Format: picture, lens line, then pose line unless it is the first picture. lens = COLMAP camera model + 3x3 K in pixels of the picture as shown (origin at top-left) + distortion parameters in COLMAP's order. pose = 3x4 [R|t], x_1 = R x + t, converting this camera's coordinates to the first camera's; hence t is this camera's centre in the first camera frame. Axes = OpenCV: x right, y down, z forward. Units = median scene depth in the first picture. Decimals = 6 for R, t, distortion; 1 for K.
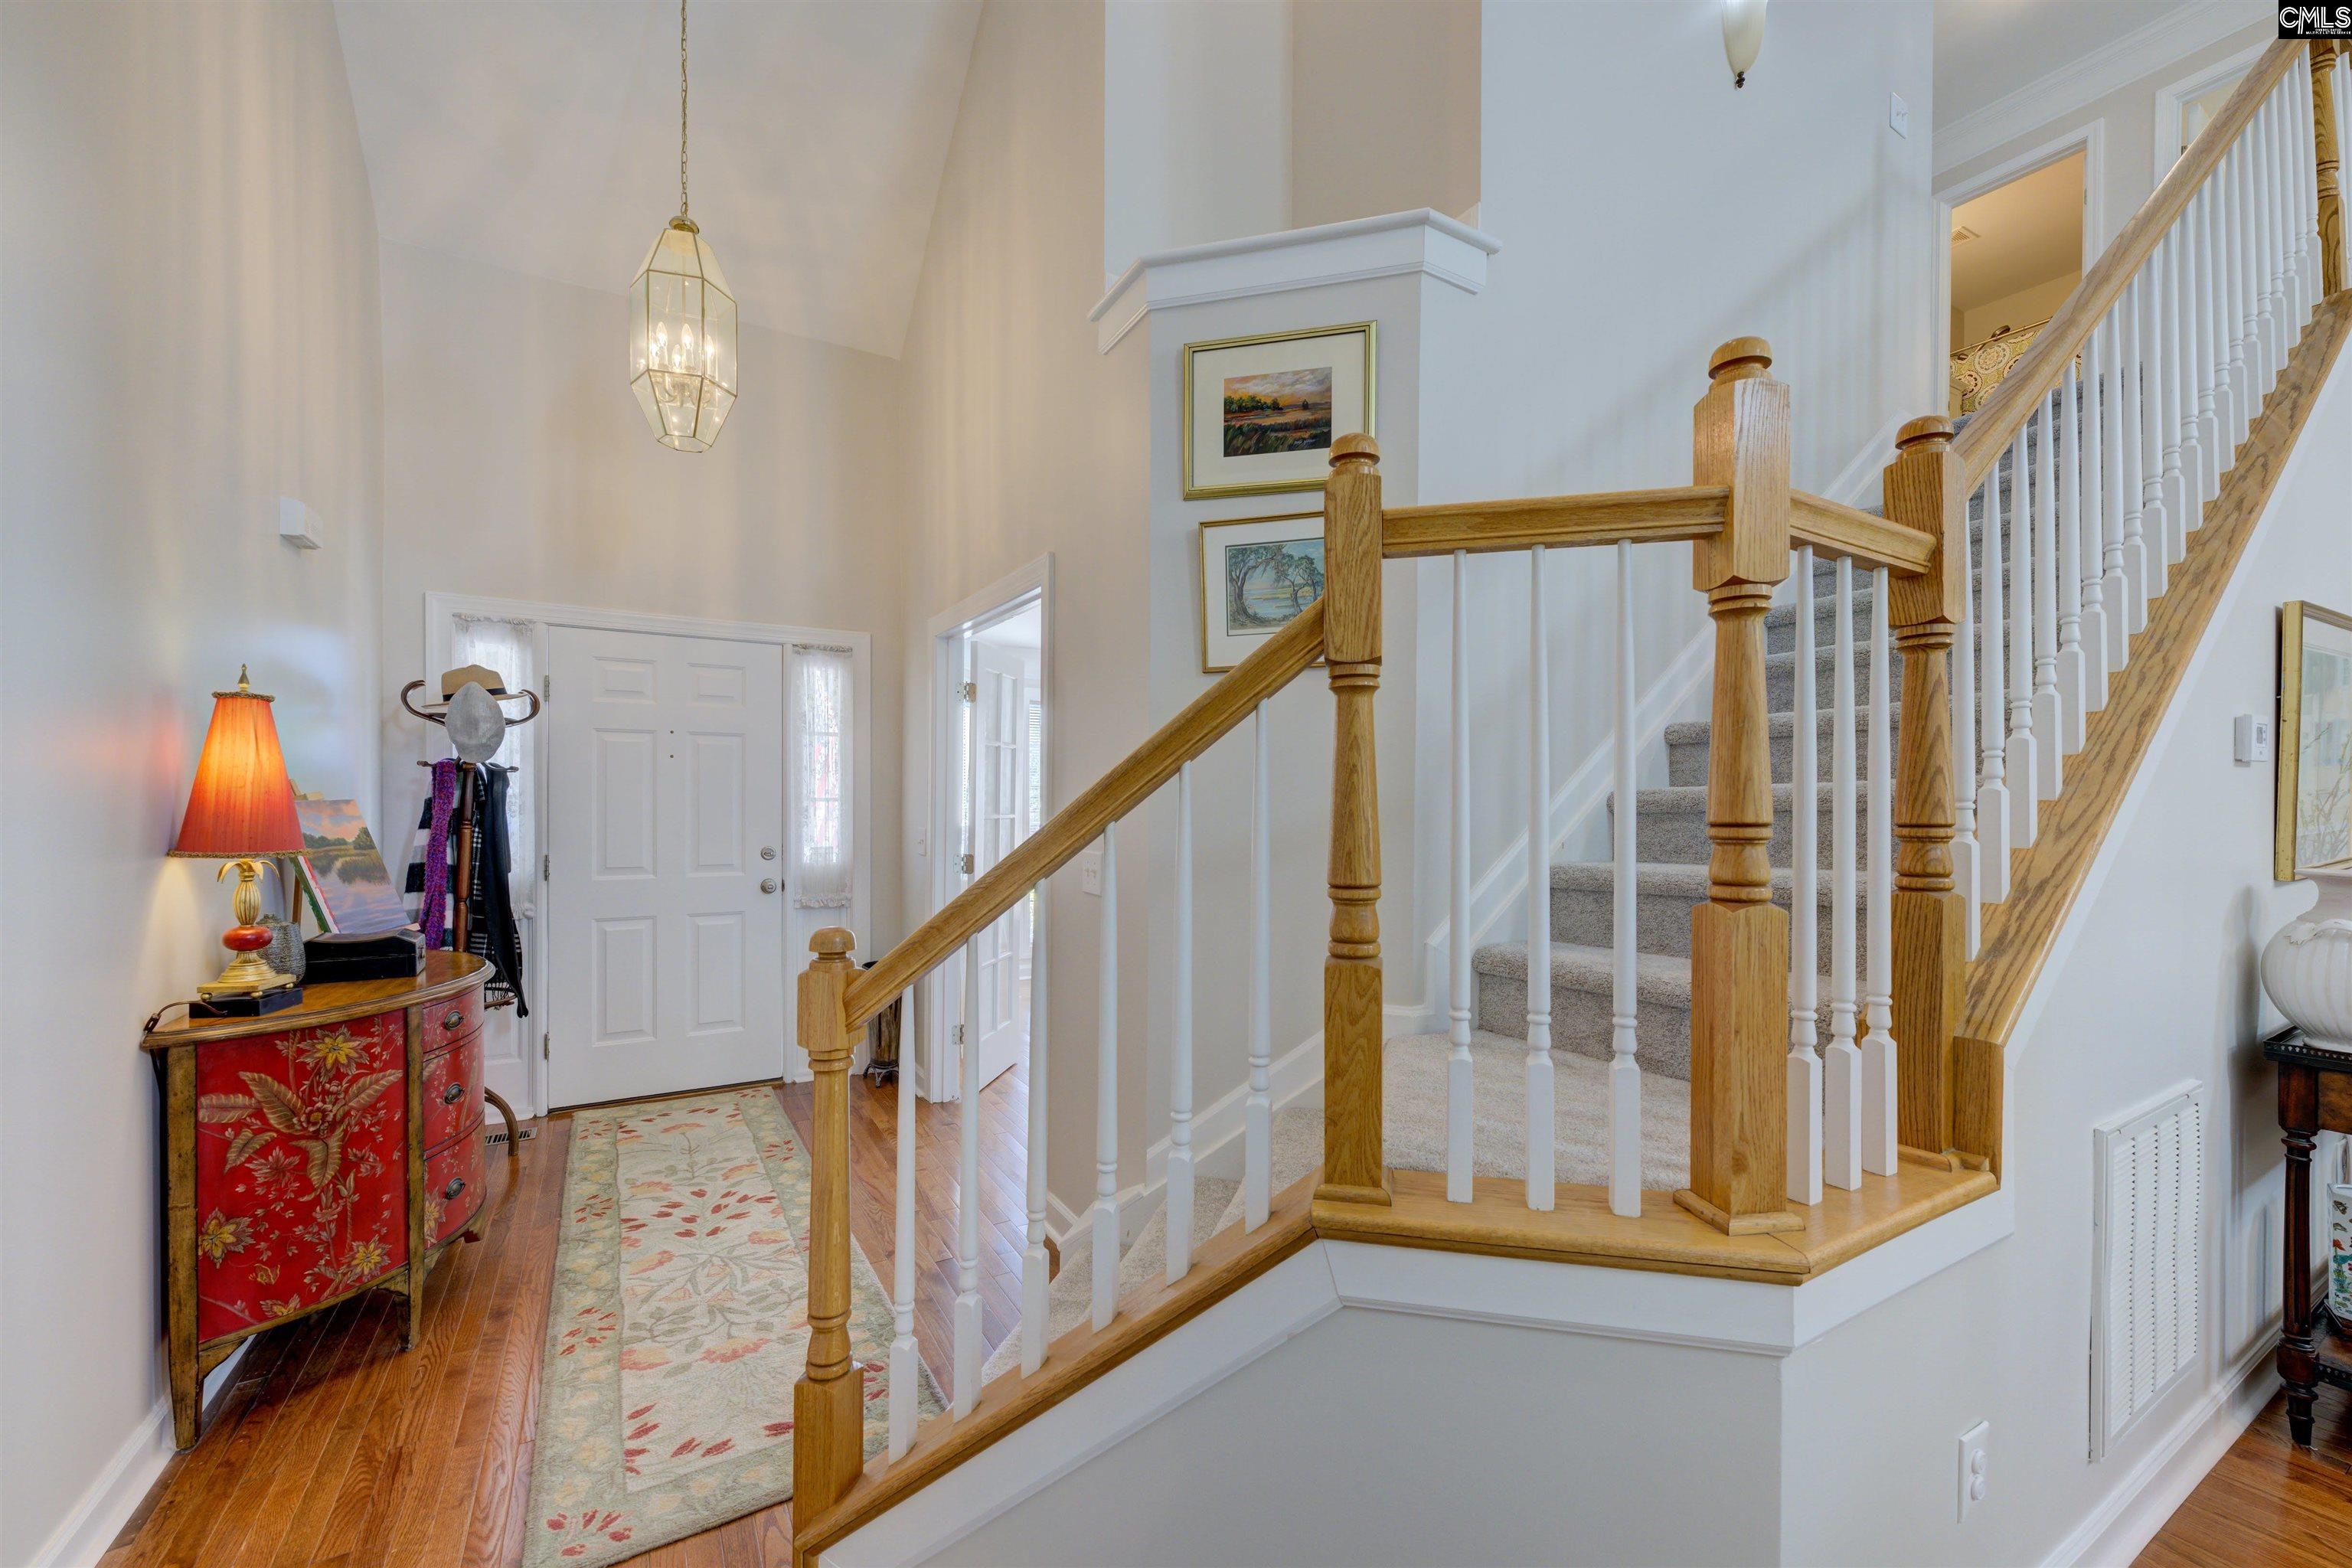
lens RADIAL K [[929.0, 0, 1172.9], [0, 929.0, 795.8], [0, 0, 1]] dist [-0.000807, -0.000015]
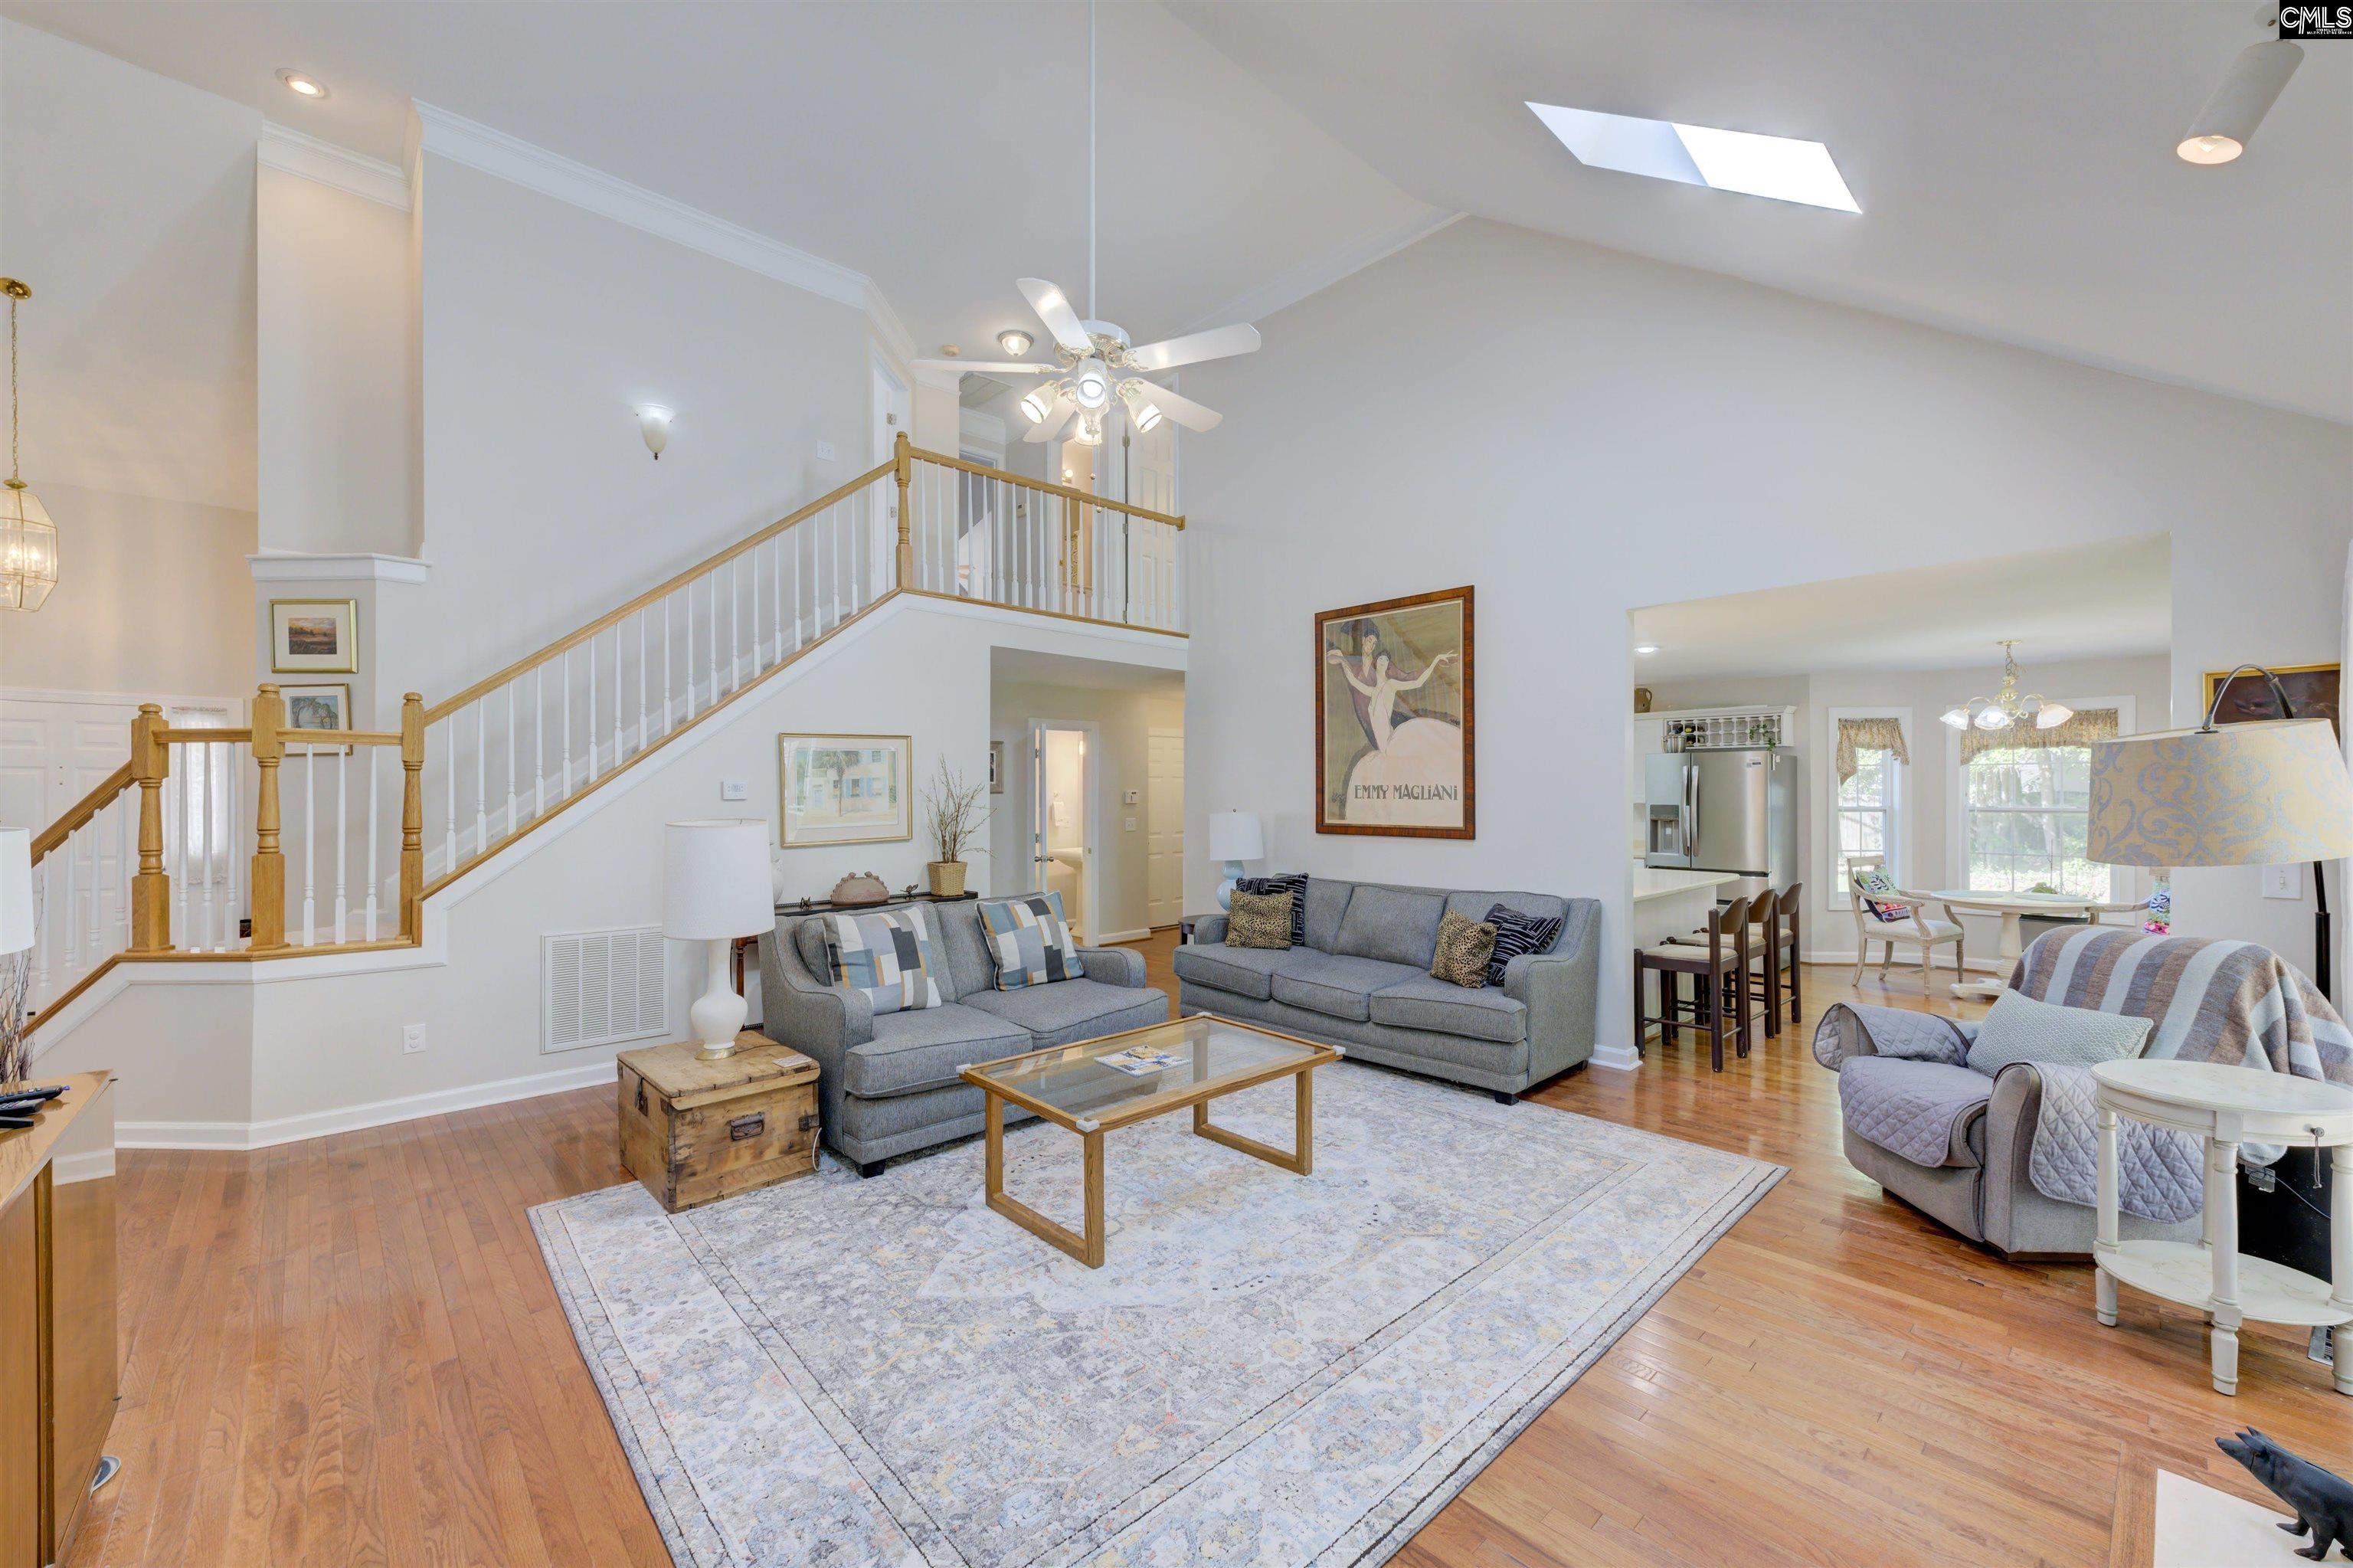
lens RADIAL K [[929.4, 0, 1173.4], [0, 929.4, 795.8], [0, 0, 1]] dist [-0.000807, -0.000015]
pose [[0.977944, -0.001313, 0.208865, 1.744264], [-0.000703, 0.999954, 0.009576, -0.072946], [-0.208868, -0.009512, 0.977898, -1.640317]]
